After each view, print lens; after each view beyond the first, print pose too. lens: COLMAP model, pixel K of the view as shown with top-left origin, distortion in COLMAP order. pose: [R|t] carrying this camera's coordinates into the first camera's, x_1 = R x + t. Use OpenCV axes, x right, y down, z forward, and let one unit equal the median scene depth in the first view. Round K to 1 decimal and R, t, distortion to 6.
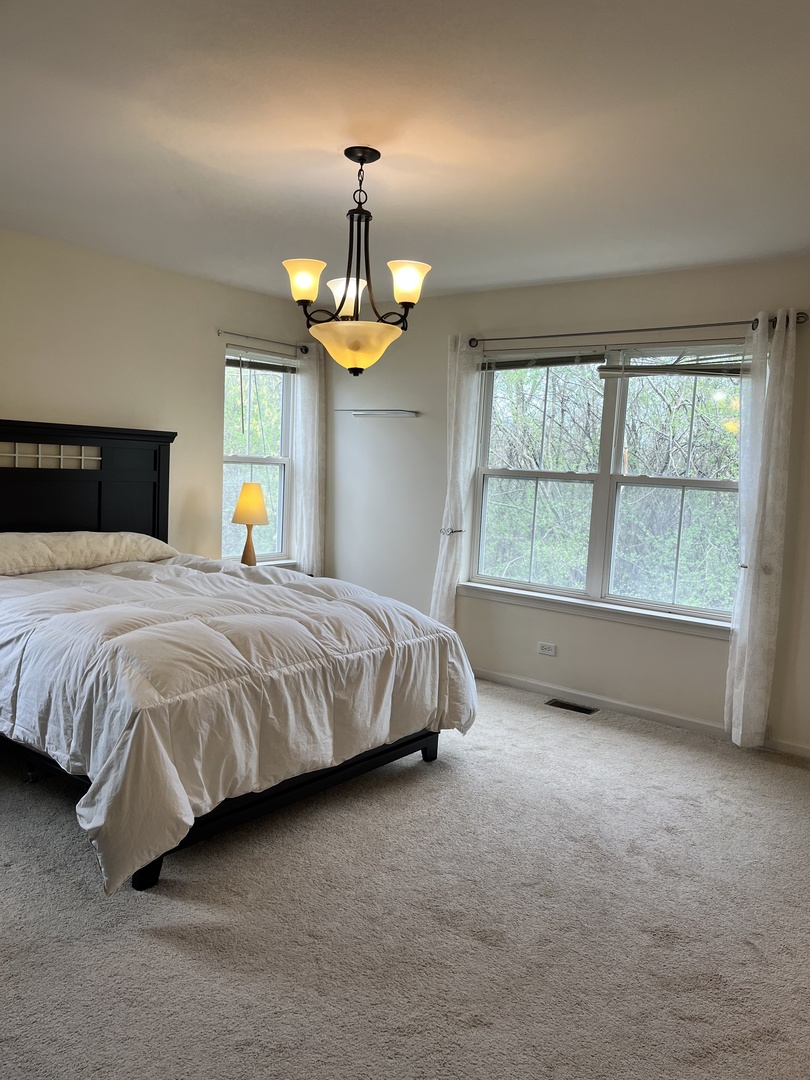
lens RADIAL K [[811.7, 0, 428.6], [0, 811.7, 544.2], [0, 0, 1]] dist [0.051959, -0.072344]
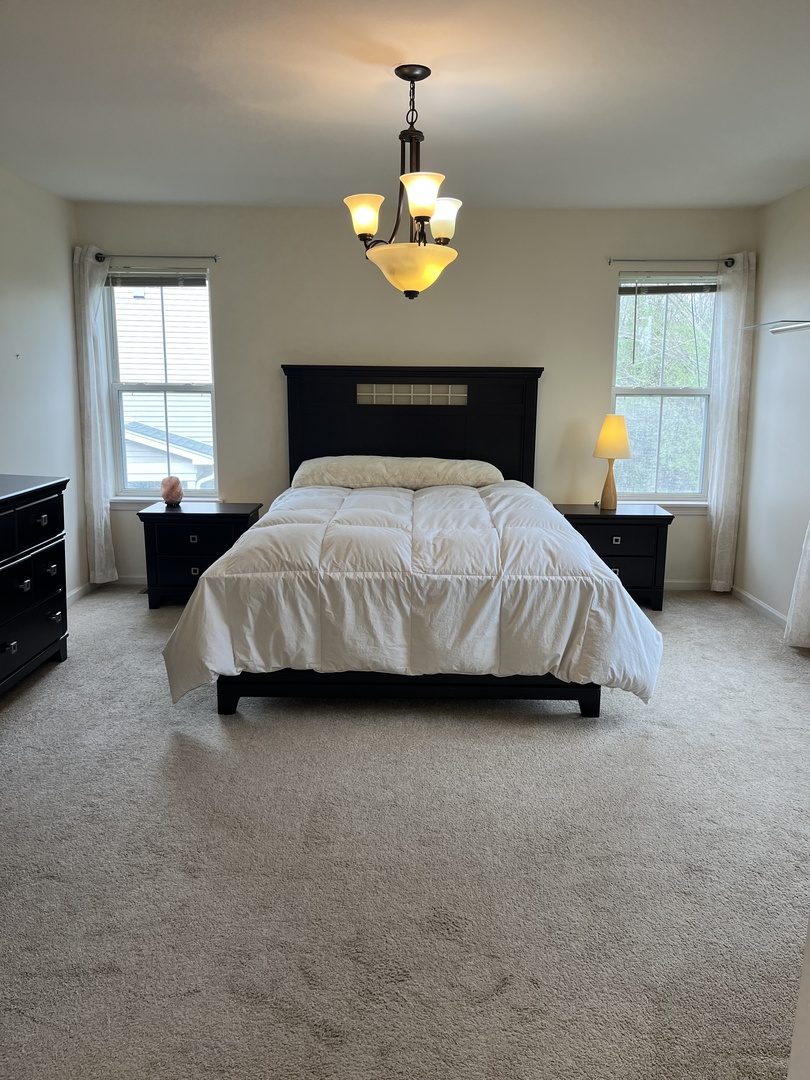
lens RADIAL K [[811.7, 0, 398.2], [0, 811.7, 539.3], [0, 0, 1]] dist [0.051959, -0.072344]
pose [[0.604333, 0.105118, -0.789767, 0.694999], [-0.058790, 0.994439, 0.087374, 0.003660], [0.794560, -0.006372, 0.607152, 0.344231]]
